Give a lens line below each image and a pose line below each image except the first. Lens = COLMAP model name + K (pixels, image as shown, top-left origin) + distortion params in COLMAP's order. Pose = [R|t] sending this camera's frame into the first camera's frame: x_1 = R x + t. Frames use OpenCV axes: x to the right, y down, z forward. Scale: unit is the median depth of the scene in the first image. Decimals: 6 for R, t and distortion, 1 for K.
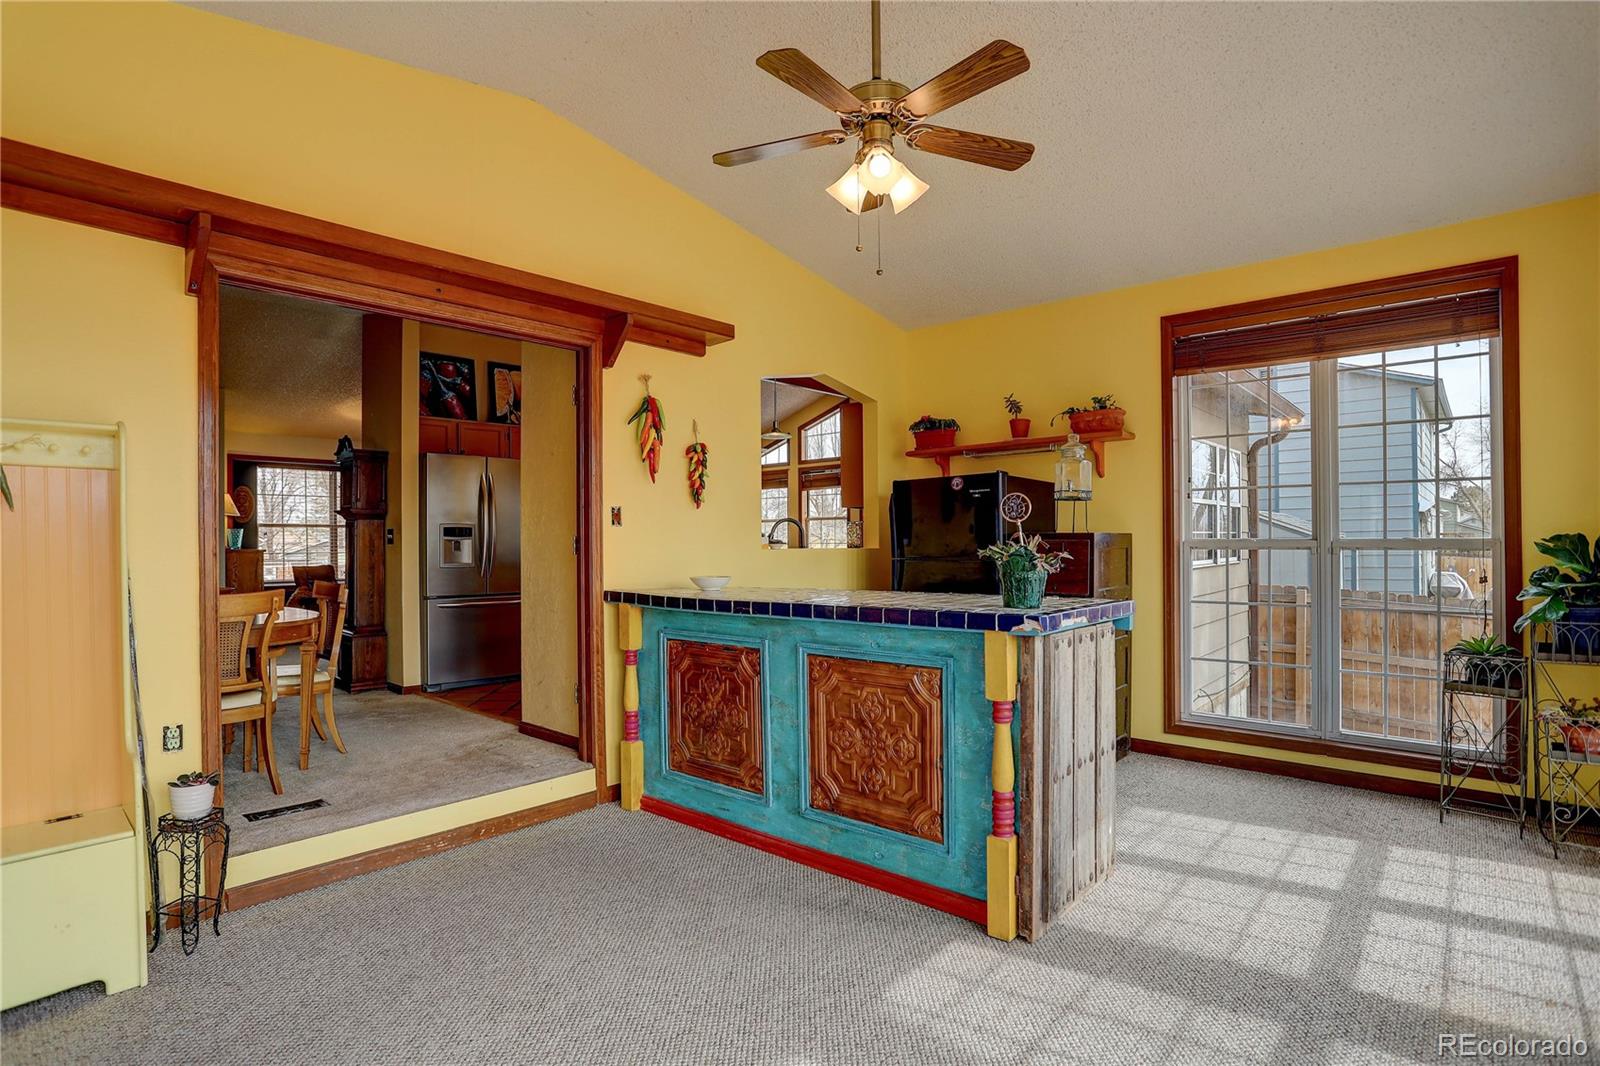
lens RADIAL K [[799.6, 0, 801.0], [0, 799.6, 543.1], [0, 0, 1]] dist [-0.045378, 0.013812]
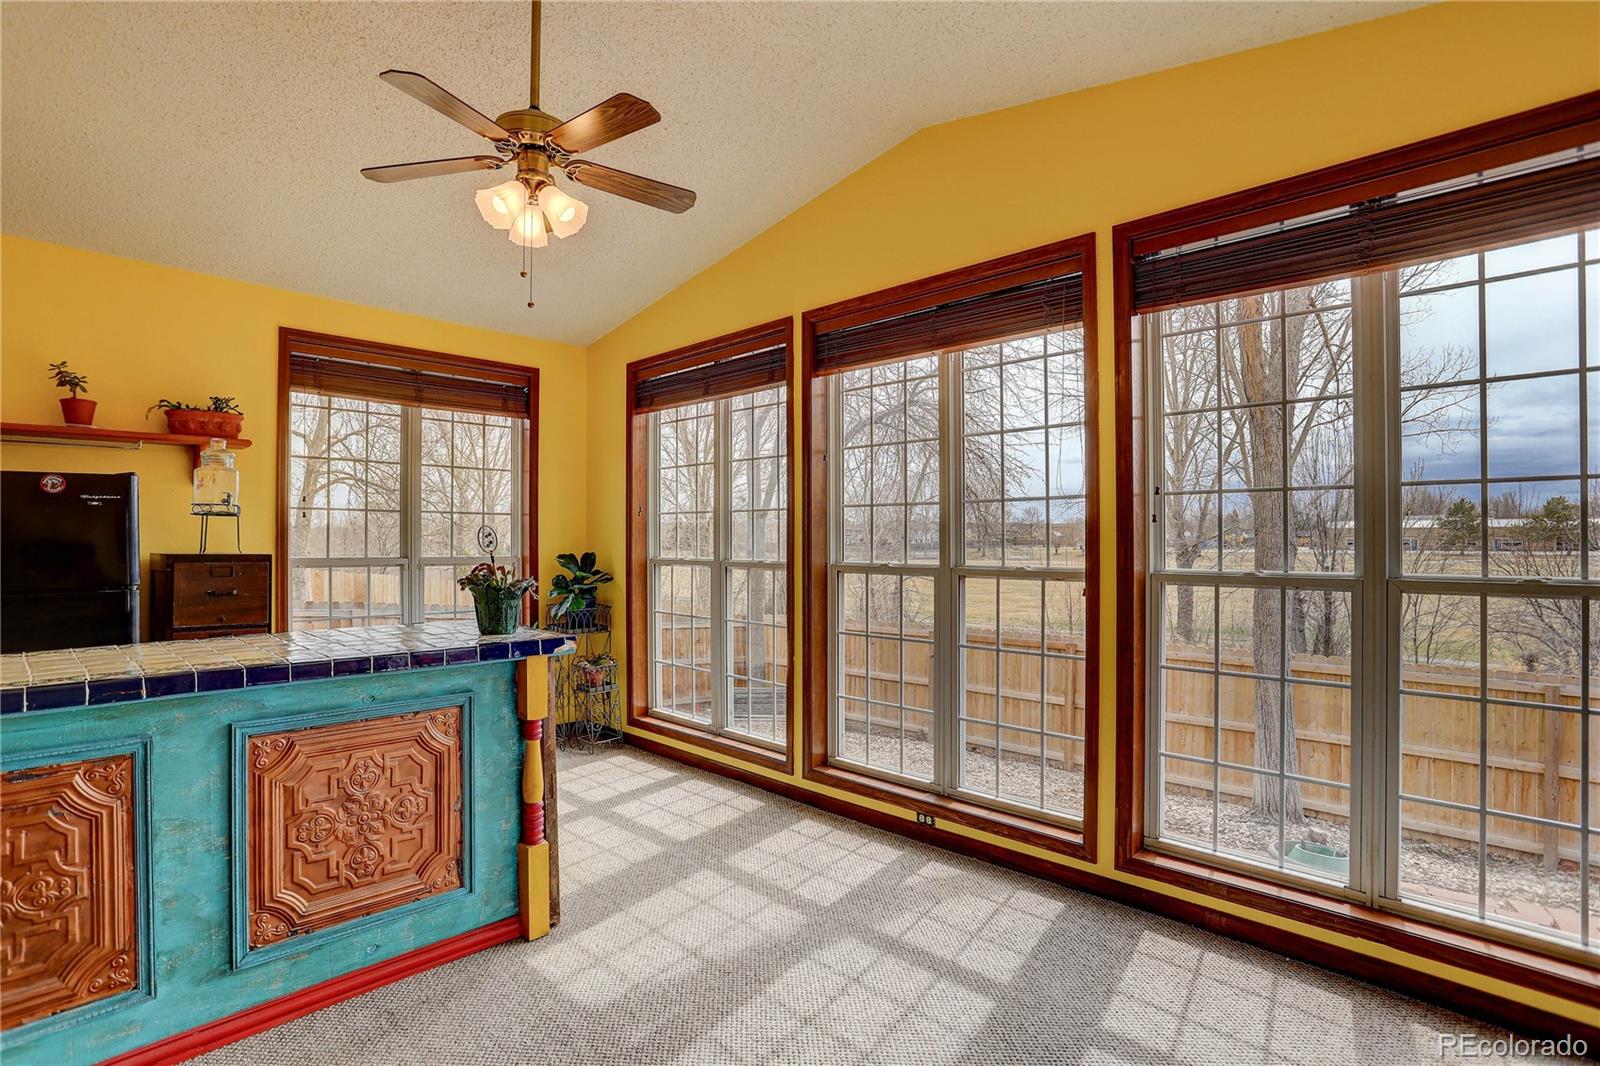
lens RADIAL K [[799.6, 0, 802.3], [0, 799.6, 533.5], [0, 0, 1]] dist [-0.045378, 0.013812]
pose [[0.050521, 0.015420, 0.998604, -0.613570], [-0.001058, 0.999881, -0.015386, -0.029809], [-0.998722, -0.000279, 0.050532, 0.432095]]
